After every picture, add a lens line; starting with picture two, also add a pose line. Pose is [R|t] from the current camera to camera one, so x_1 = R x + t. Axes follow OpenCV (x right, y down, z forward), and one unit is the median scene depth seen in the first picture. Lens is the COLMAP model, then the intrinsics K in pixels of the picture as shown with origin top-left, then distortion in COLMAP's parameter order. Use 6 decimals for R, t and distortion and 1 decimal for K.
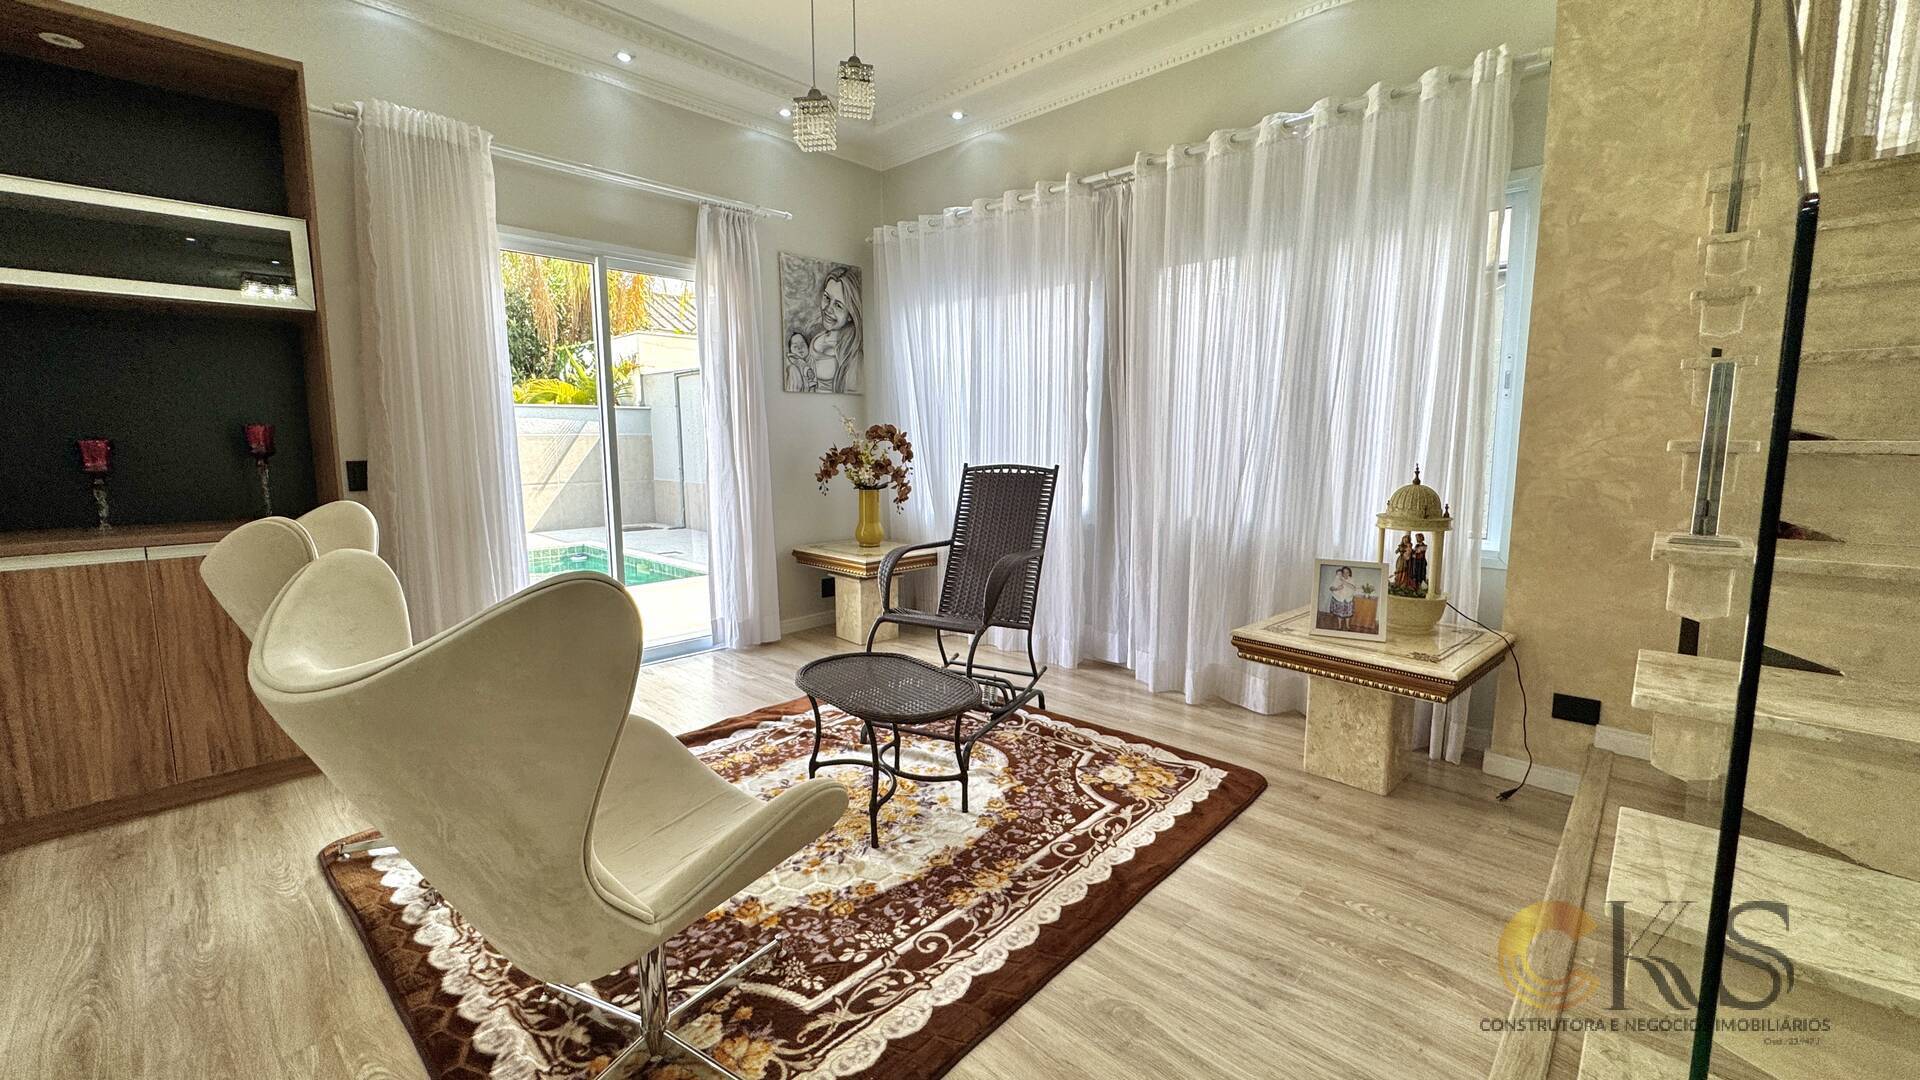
lens RADIAL K [[767.5, 0, 959.7], [0, 767.5, 527.2], [0, 0, 1]] dist [0.000170, 0.000094]
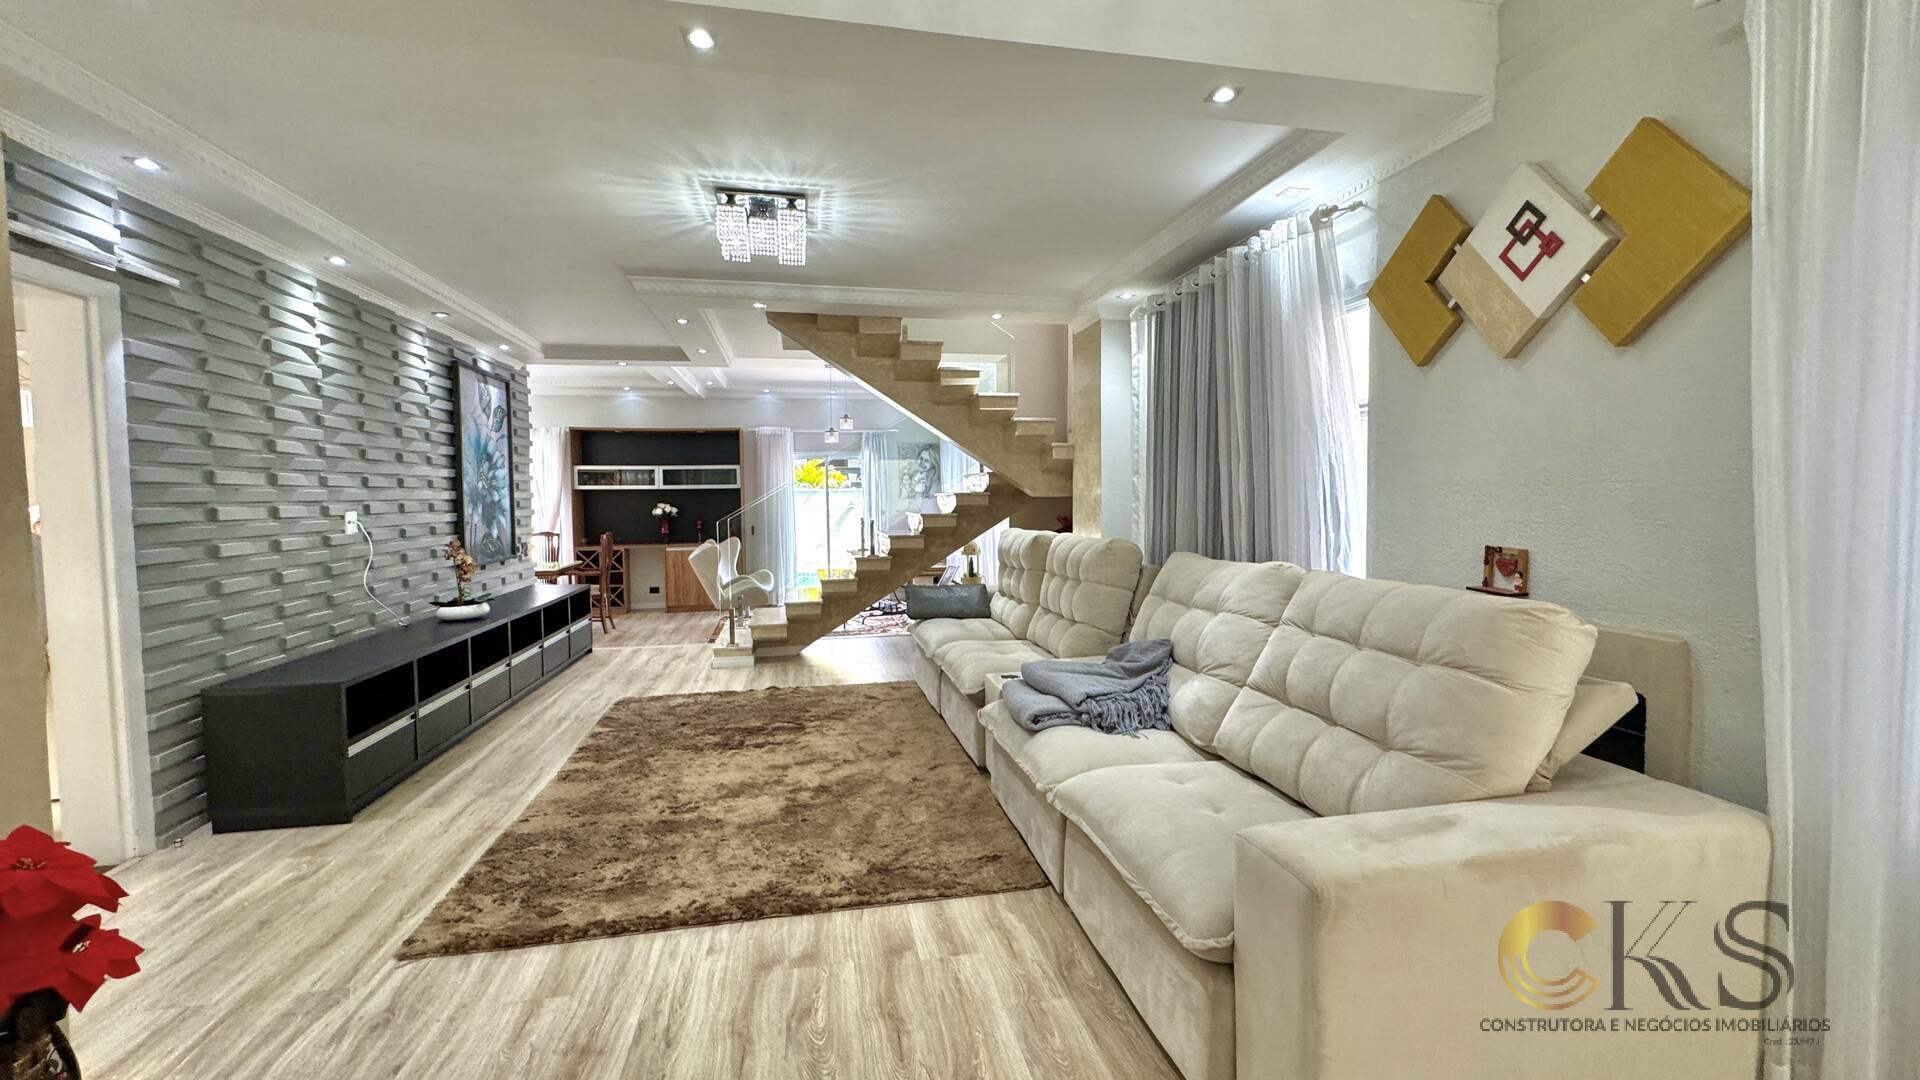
lens RADIAL K [[767.5, 0, 955.1], [0, 767.5, 535.2], [0, 0, 1]] dist [0.000170, 0.000094]
pose [[0.817329, 0.012437, -0.576038, 2.177195], [-0.055385, 0.996833, -0.057063, 0.111463], [0.573504, 0.078543, 0.815429, -1.441838]]
